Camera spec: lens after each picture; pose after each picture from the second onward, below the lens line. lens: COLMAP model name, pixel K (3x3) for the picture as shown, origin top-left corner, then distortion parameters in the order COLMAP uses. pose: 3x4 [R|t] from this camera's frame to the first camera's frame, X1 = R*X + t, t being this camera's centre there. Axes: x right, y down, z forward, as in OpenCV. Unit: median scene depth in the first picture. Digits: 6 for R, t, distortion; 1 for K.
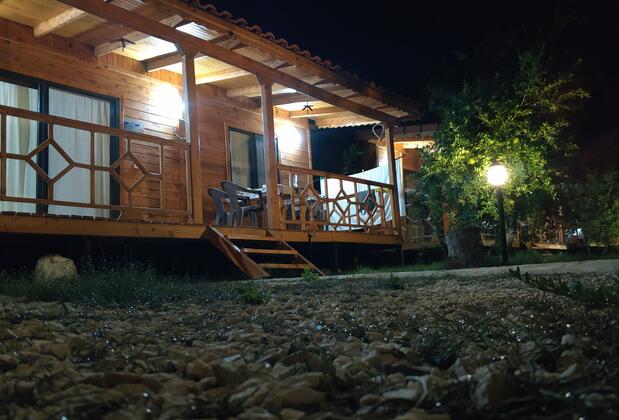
lens RADIAL K [[488.8, 0, 306.5], [0, 488.8, 224.2], [0, 0, 1]] dist [0.087559, -0.142614]
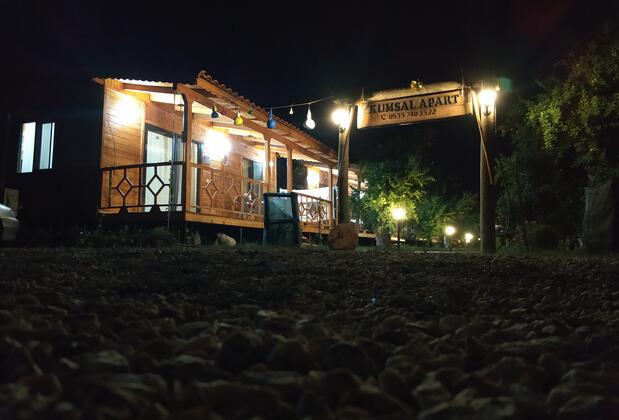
lens RADIAL K [[488.8, 0, 306.5], [0, 488.8, 224.2], [0, 0, 1]] dist [0.087559, -0.142614]
pose [[0.945181, 0.073941, 0.318065, -0.681322], [-0.091324, 0.995015, 0.040074, -0.090294], [-0.313516, -0.066924, 0.947222, -0.956500]]
